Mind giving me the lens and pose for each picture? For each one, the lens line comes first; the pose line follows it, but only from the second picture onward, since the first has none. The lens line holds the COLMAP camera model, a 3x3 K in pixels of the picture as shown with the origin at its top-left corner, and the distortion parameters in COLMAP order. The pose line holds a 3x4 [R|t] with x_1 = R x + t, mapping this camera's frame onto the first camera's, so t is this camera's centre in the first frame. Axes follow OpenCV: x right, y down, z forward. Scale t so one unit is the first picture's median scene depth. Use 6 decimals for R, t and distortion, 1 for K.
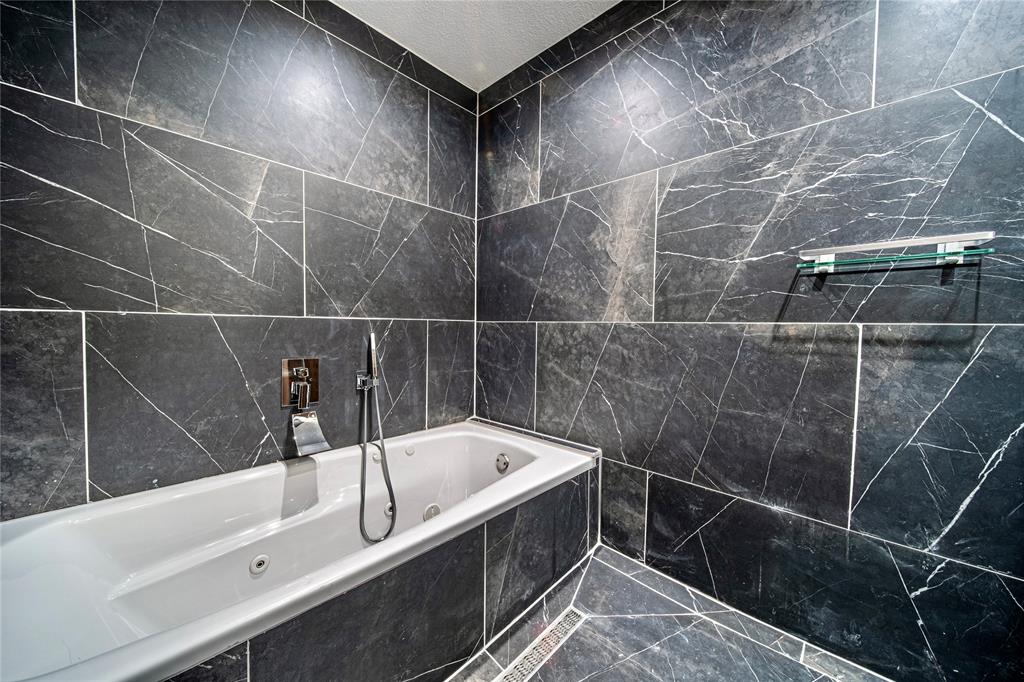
lens RADIAL K [[367.4, 0, 511.2], [0, 367.4, 339.5], [0, 0, 1]] dist [0.001169, -0.000233]
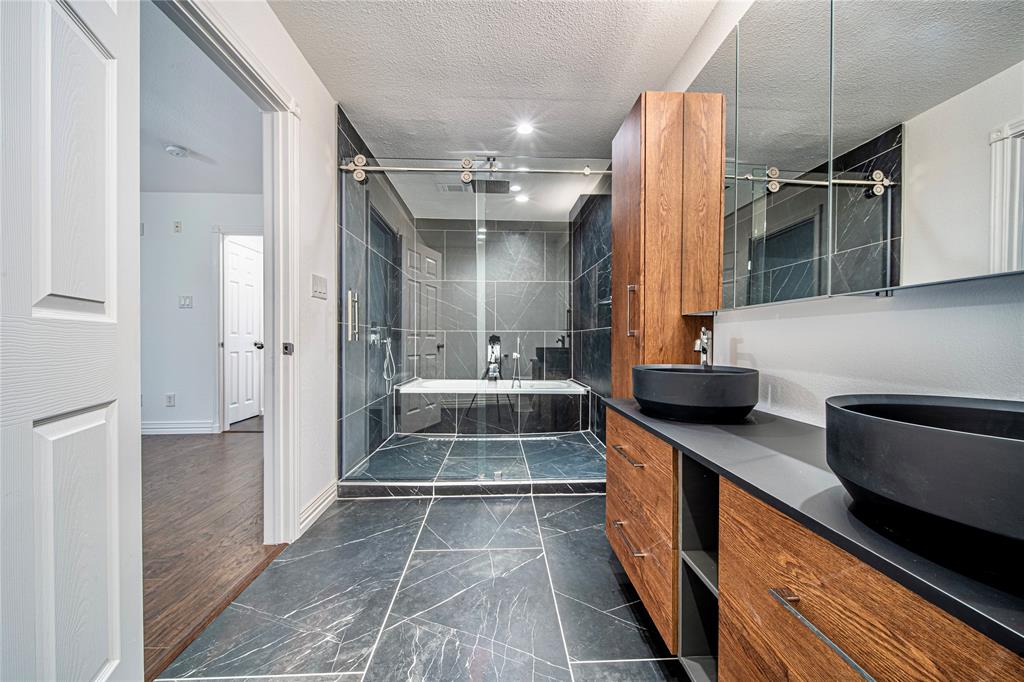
lens RADIAL K [[381.1, 0, 508.9], [0, 381.1, 340.7], [0, 0, 1]] dist [-0.011638, -0.001896]
pose [[0.715462, -0.004030, -0.698640, 1.518866], [-0.022709, 0.999321, -0.029020, 0.096385], [0.698282, 0.036628, 0.714885, -1.008857]]
